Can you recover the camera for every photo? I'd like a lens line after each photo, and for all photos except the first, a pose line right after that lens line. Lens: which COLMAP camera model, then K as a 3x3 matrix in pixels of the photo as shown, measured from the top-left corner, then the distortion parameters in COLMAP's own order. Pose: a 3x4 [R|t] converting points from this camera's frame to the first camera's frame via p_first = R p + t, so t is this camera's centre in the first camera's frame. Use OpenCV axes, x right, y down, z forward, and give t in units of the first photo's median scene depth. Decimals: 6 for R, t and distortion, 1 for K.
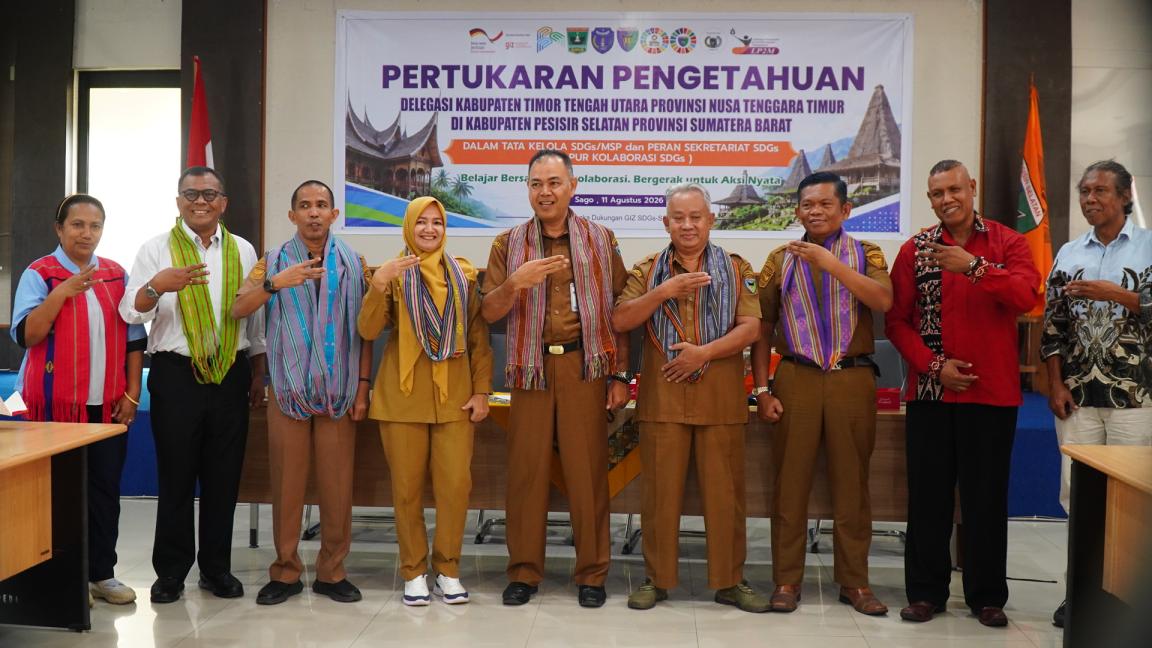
lens RADIAL K [[1179.6, 0, 576.0], [0, 1179.6, 324.0], [0, 0, 1]] dist [-0.012131, -0.008342]
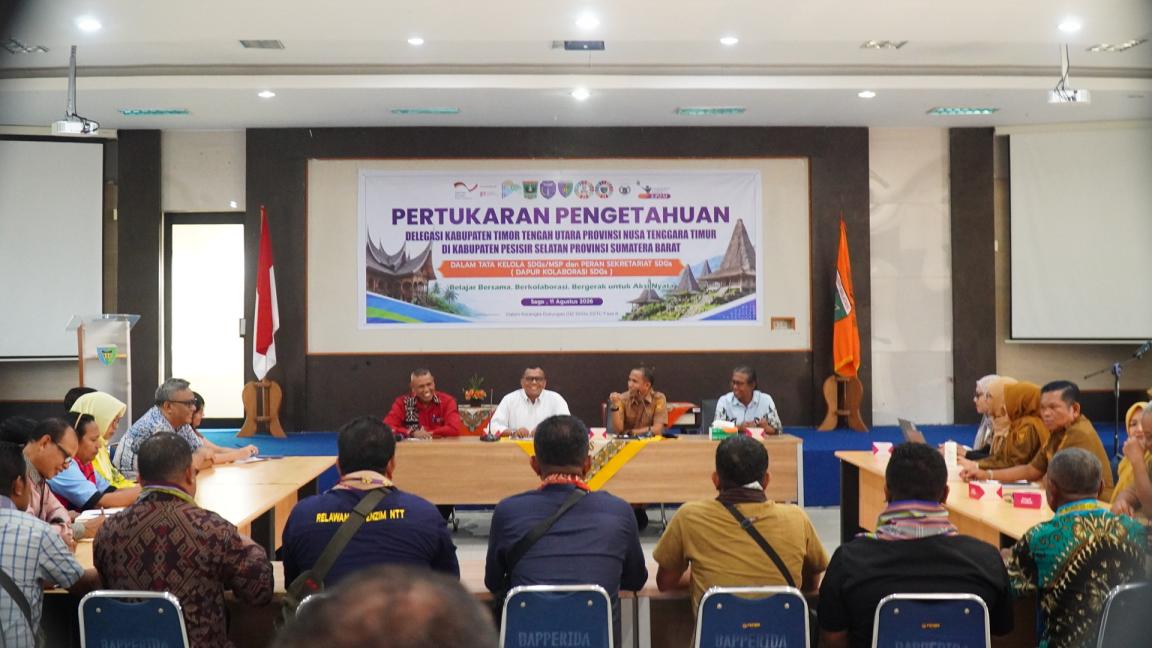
lens RADIAL K [[1179.6, 0, 576.0], [0, 1179.6, 324.0], [0, 0, 1]] dist [-0.012131, -0.008342]
pose [[0.995351, -0.019187, 0.094384, -0.081359], [0.023918, 0.998500, -0.049250, -0.007570], [-0.093298, 0.051279, 0.994317, -0.413146]]
